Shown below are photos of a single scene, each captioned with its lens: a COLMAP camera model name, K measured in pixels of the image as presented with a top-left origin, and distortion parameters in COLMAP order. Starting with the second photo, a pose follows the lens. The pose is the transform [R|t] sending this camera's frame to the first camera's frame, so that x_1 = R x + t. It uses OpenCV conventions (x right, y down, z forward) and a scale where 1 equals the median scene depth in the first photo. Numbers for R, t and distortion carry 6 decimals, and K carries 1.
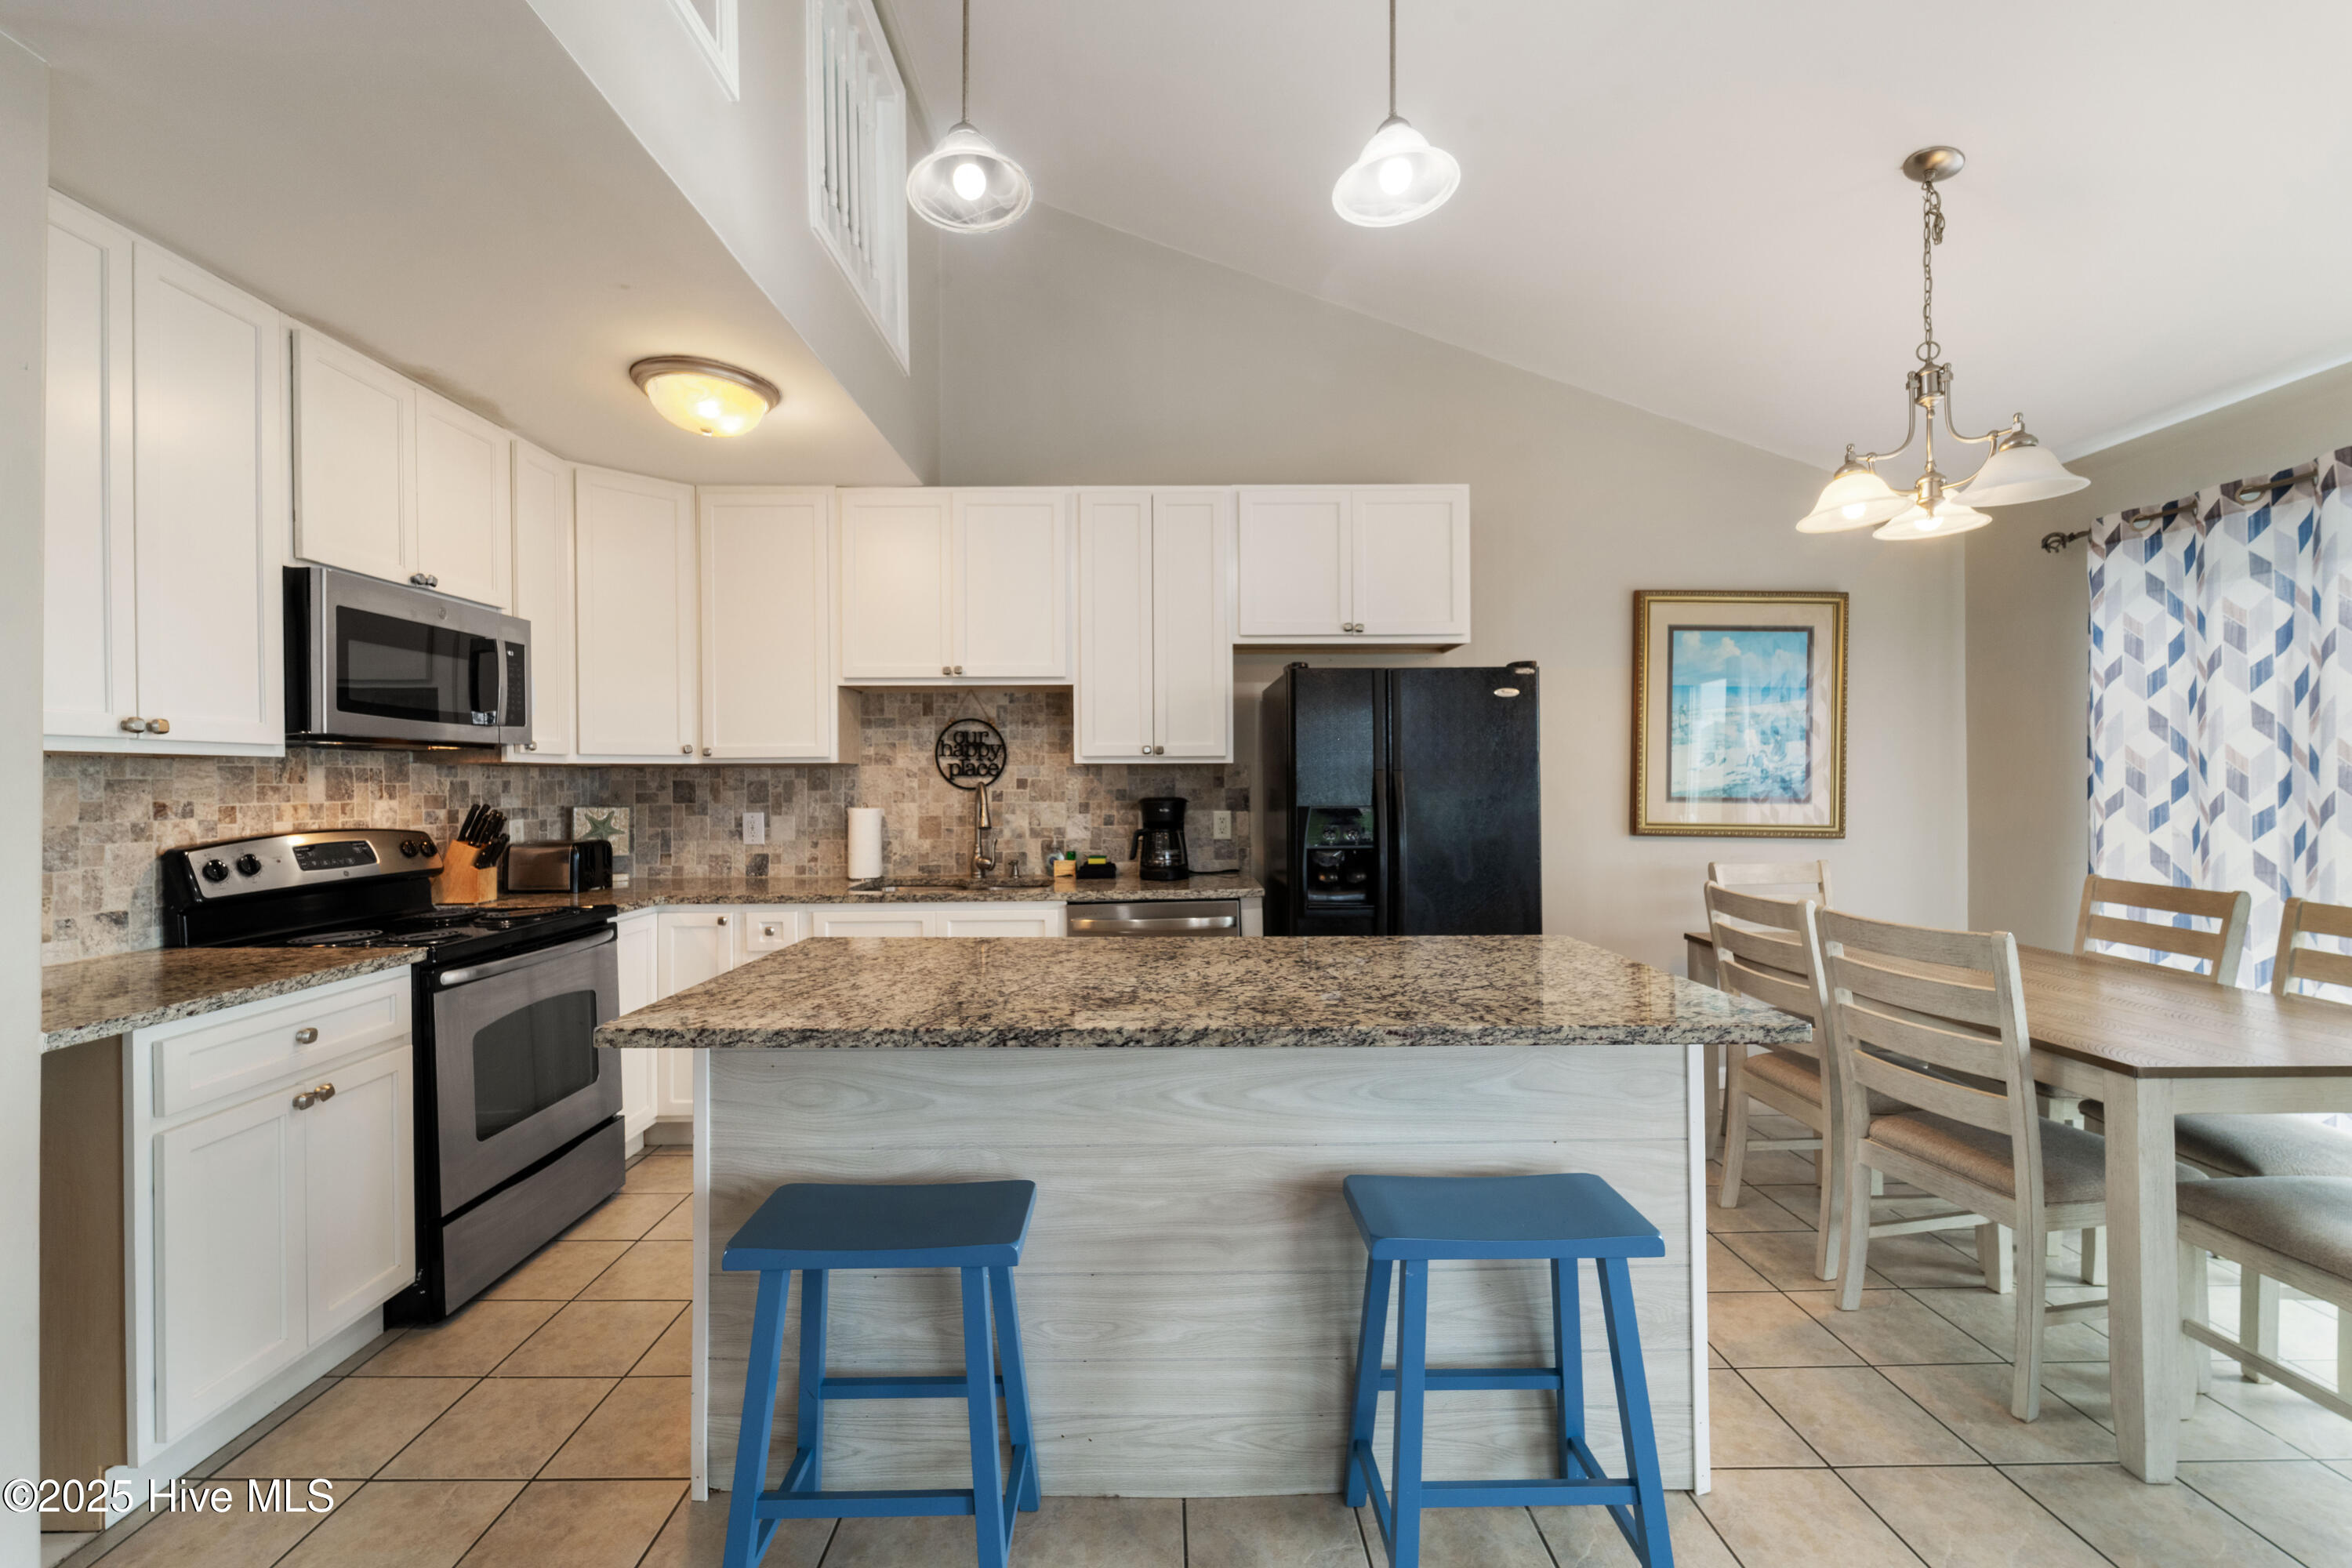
lens RADIAL K [[943.9, 0, 1164.0], [0, 943.9, 779.0], [0, 0, 1]] dist [0.000015, 0.000072]
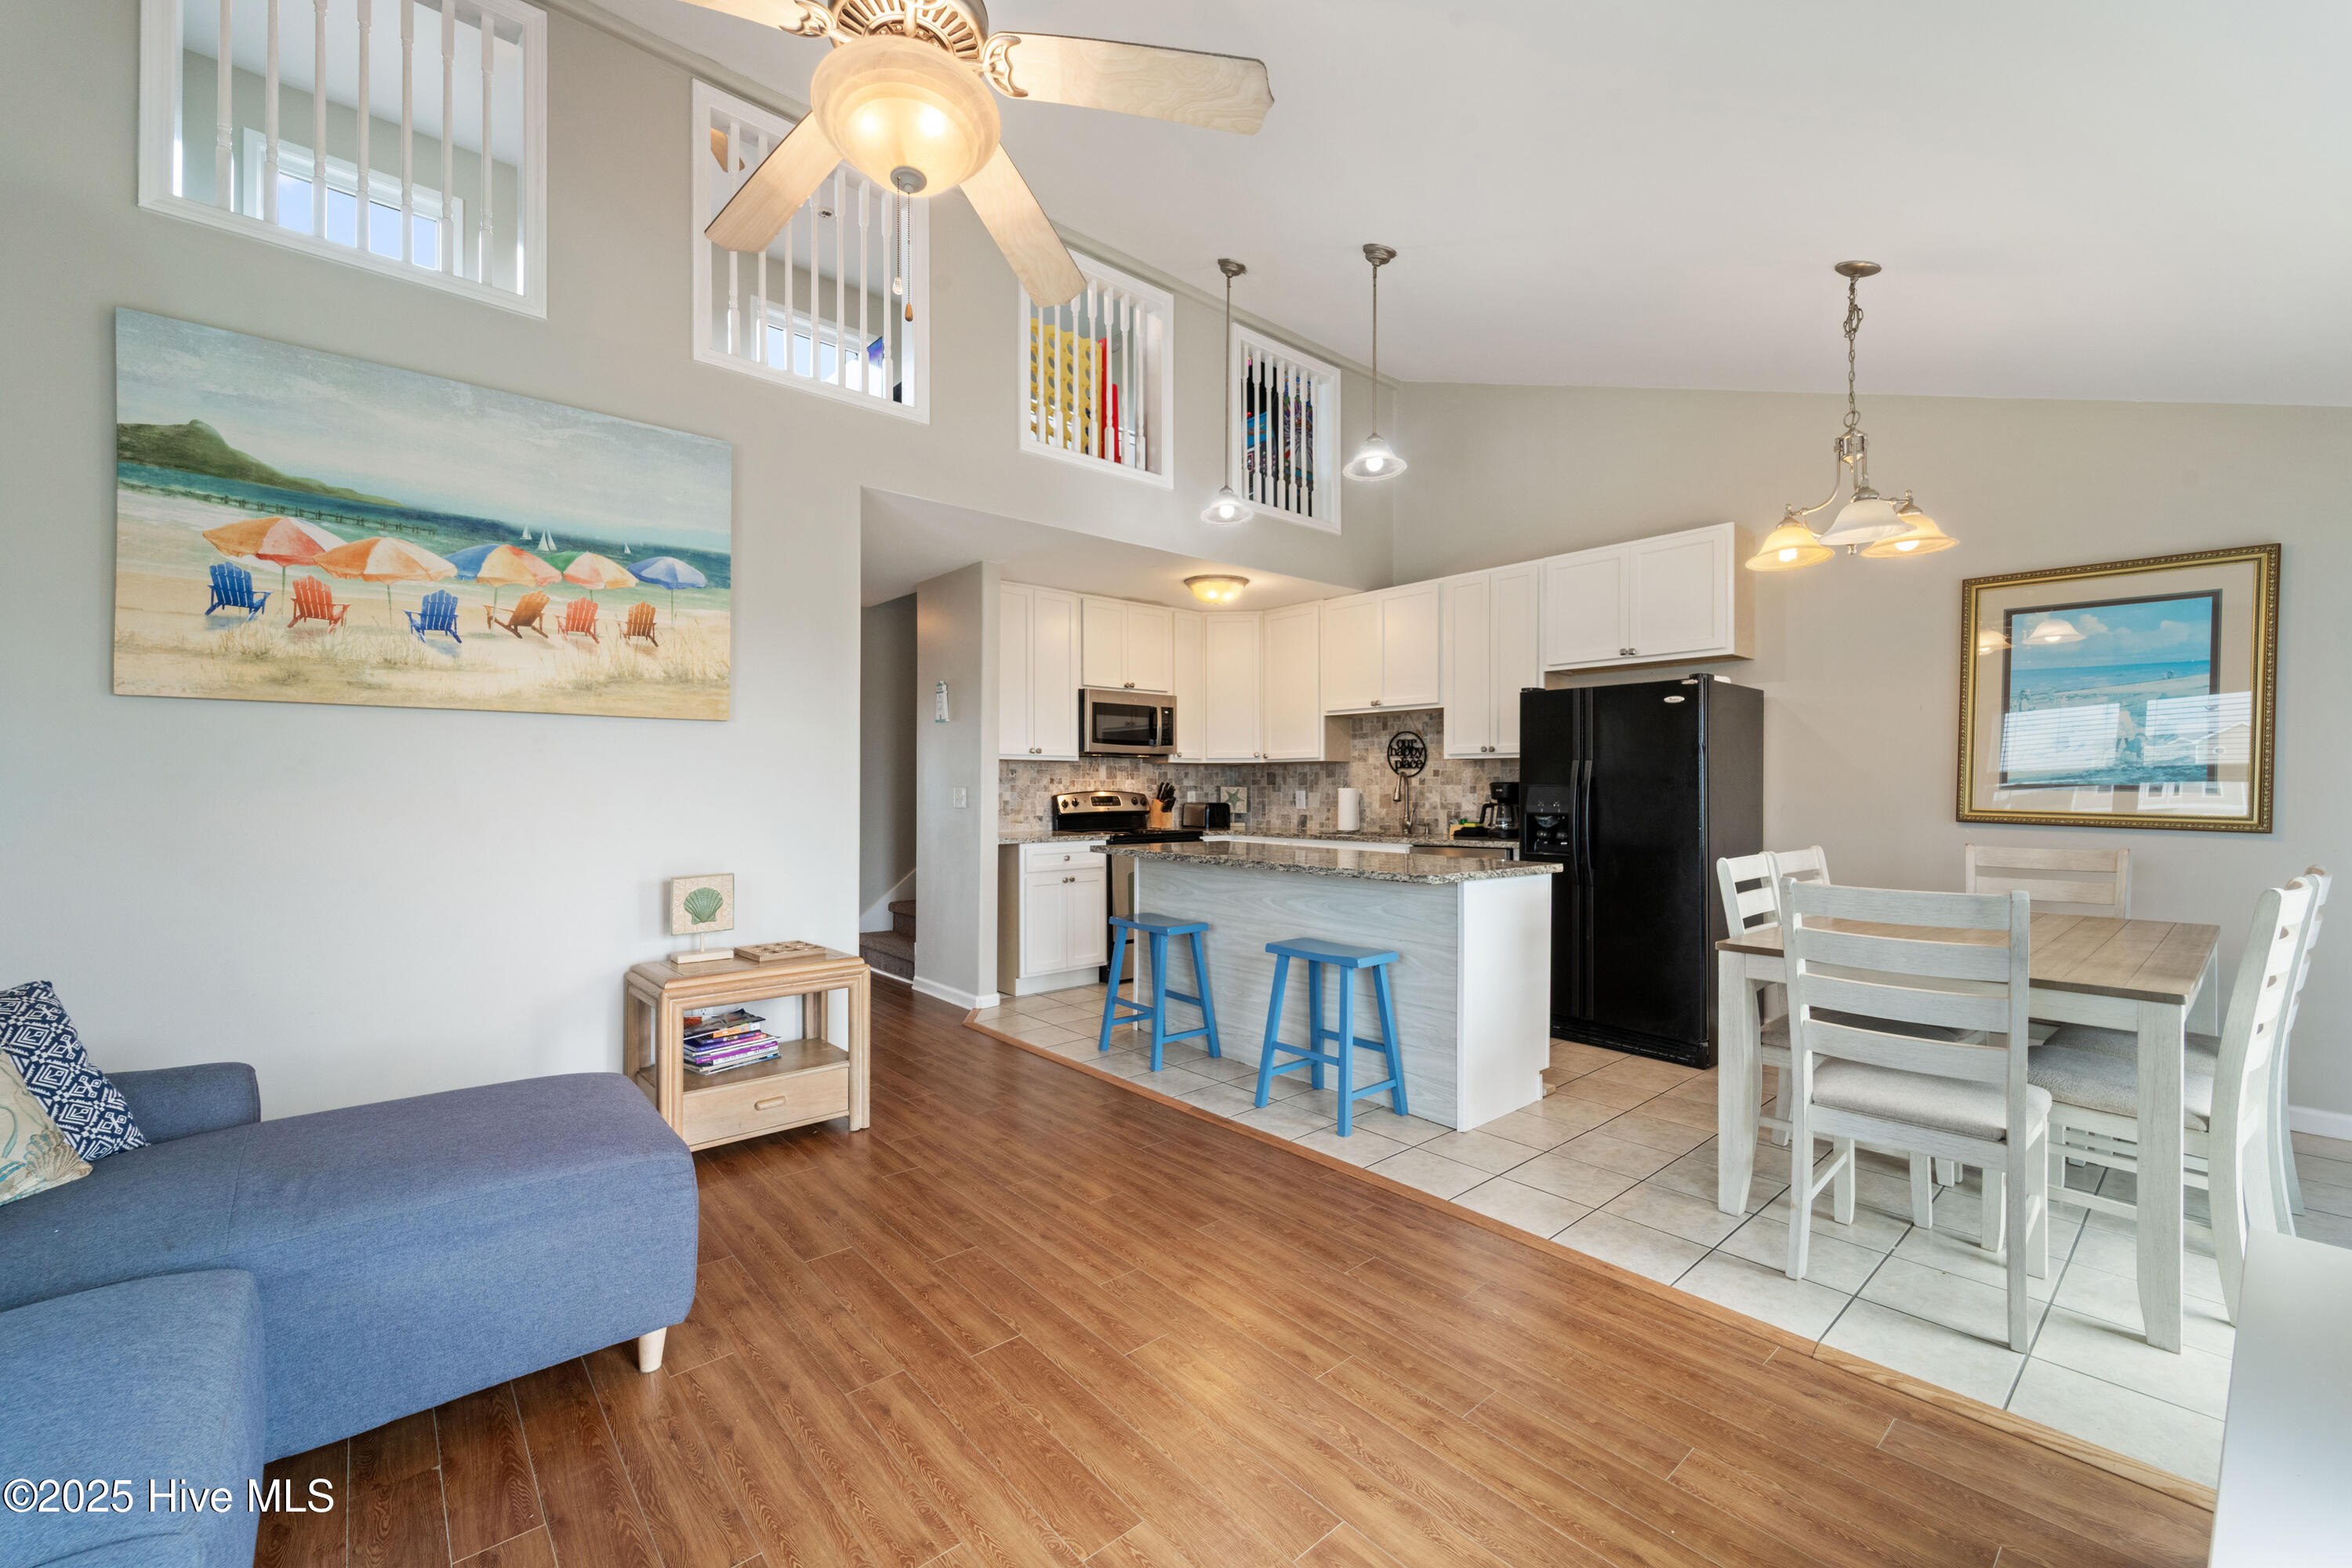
lens RADIAL K [[943.9, 0, 1164.0], [0, 943.9, 779.0], [0, 0, 1]] dist [0.000015, 0.000072]
pose [[0.648590, 0.000449, -0.761137, 0.776541], [-0.003072, 0.999993, -0.002029, 0.020273], [0.761131, 0.003654, 0.648587, -0.335285]]
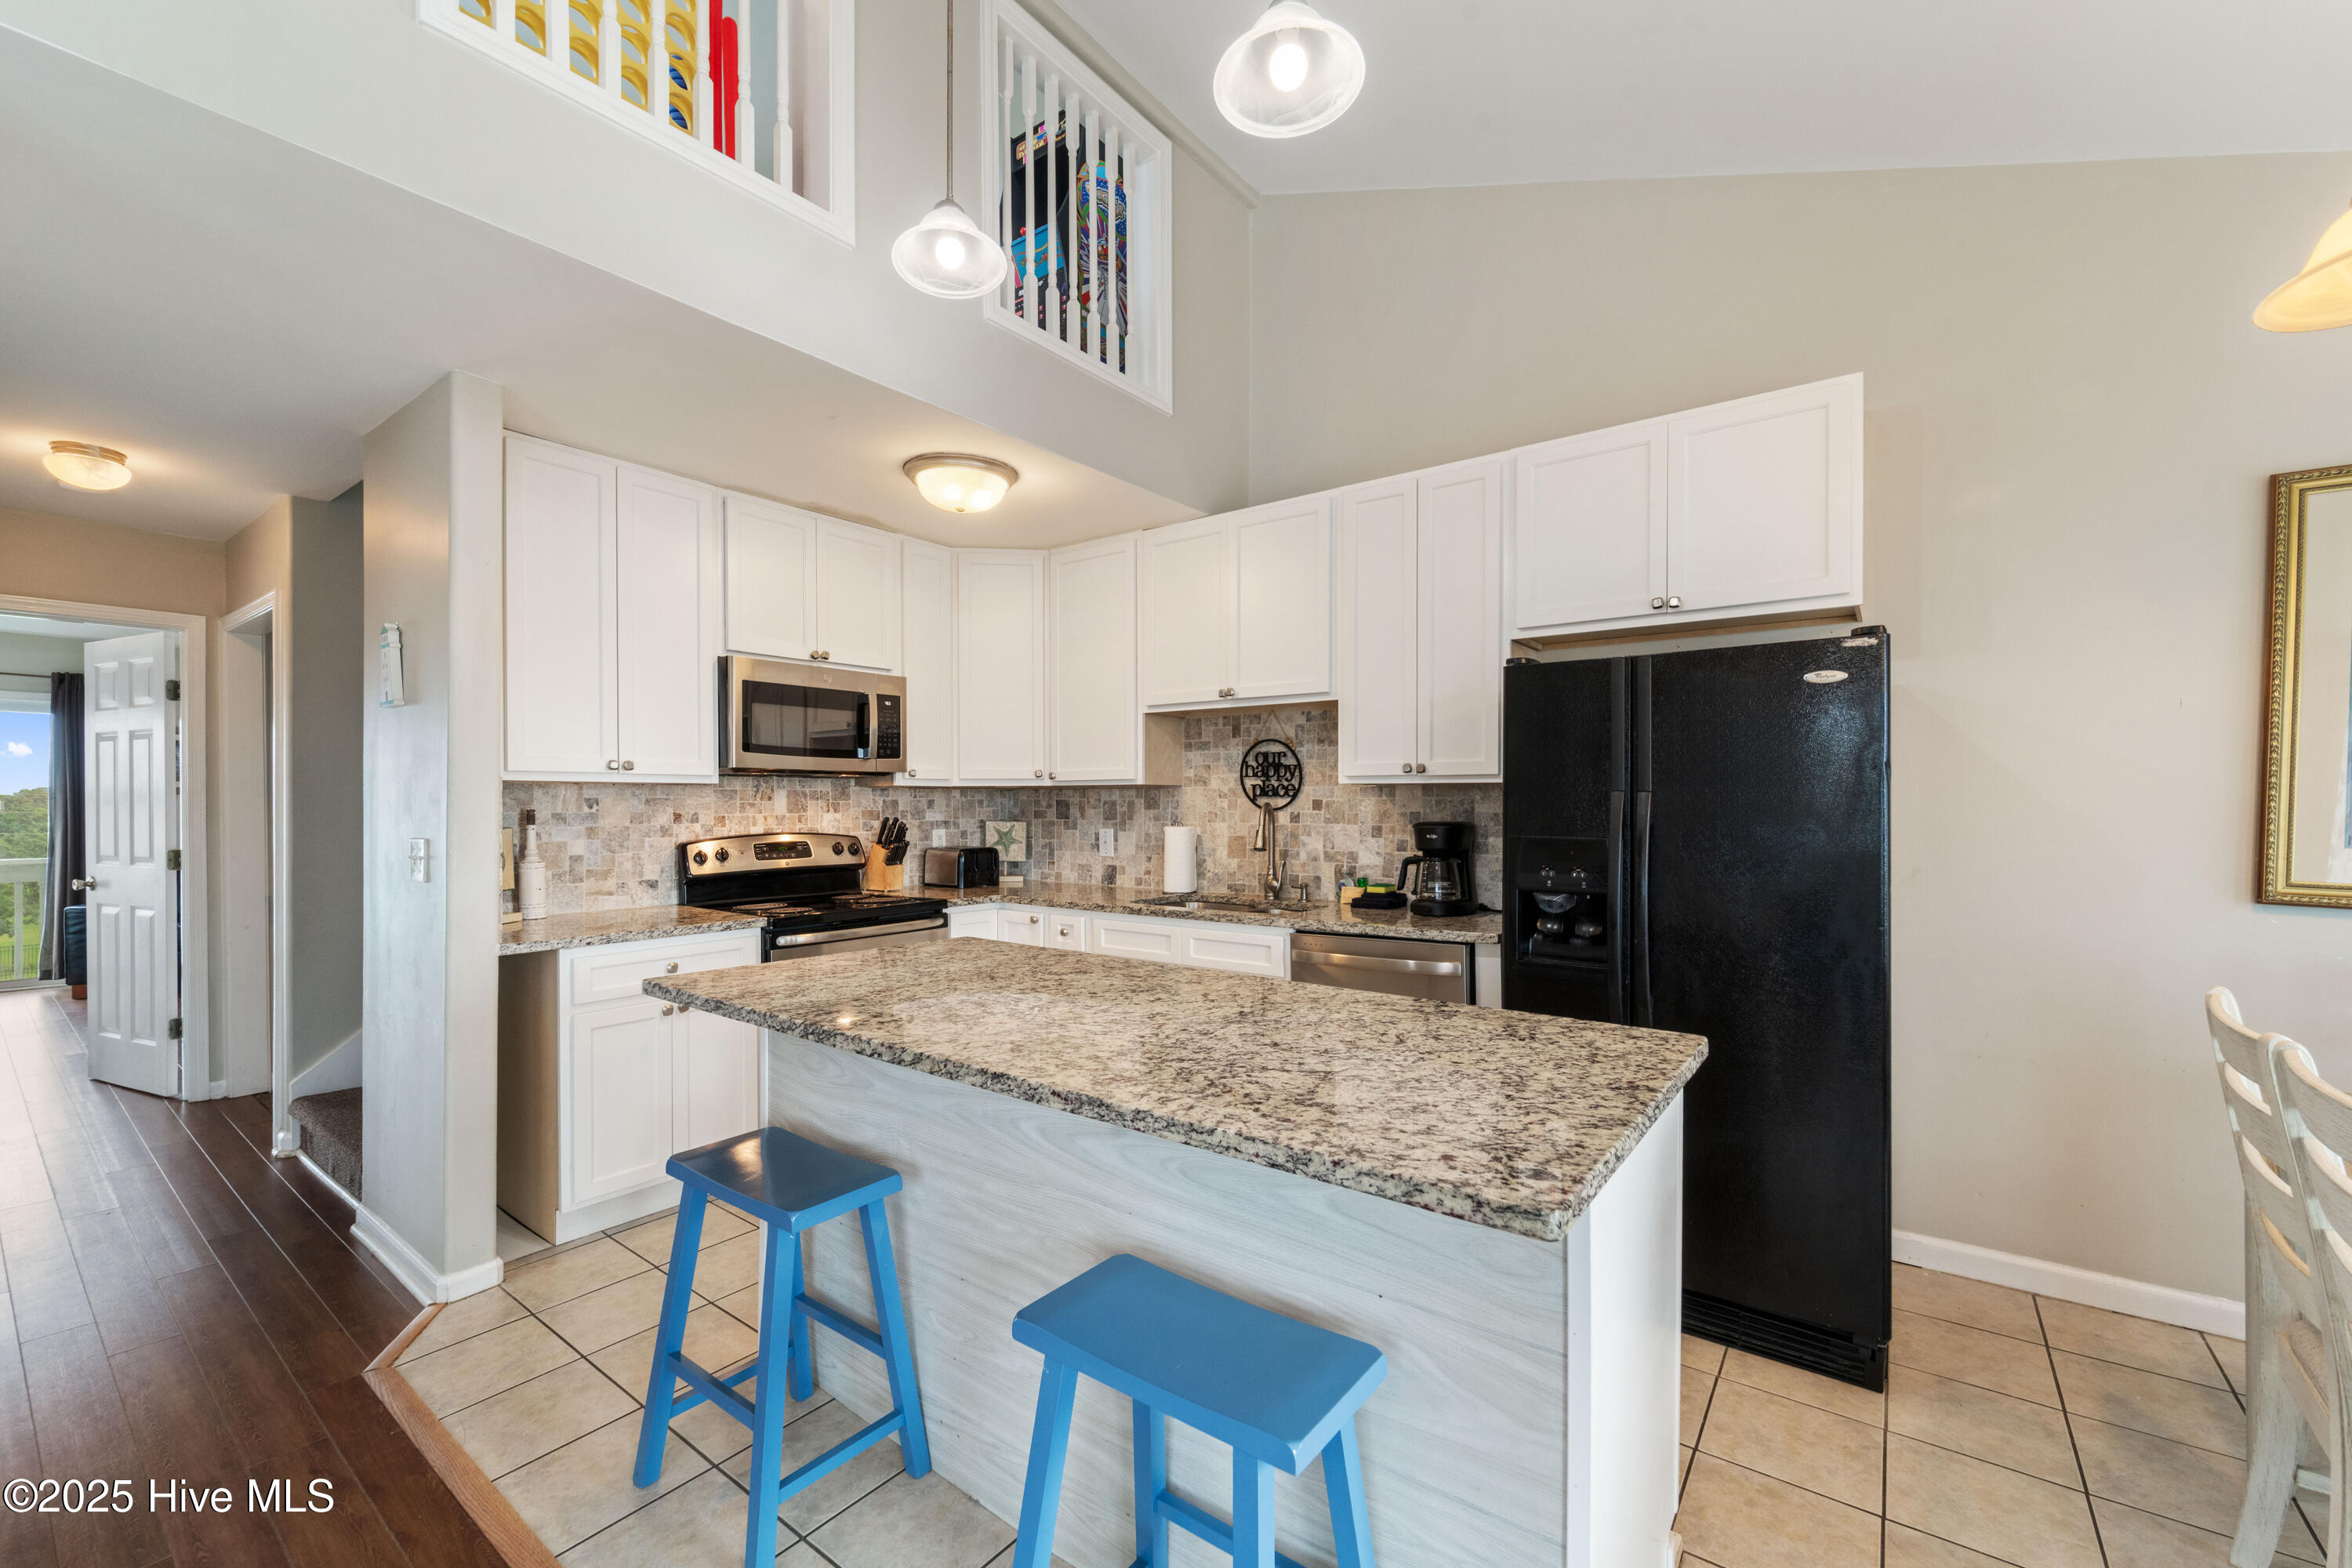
lens RADIAL K [[954.2, 0, 1167.6], [0, 954.2, 805.2], [0, 0, 1]] dist [-0.003814, -0.000091]
pose [[0.792320, 0.008338, -0.610049, 0.350272], [-0.003612, 0.999953, 0.008975, -0.003163], [0.610096, -0.004908, 0.792313, 0.146905]]
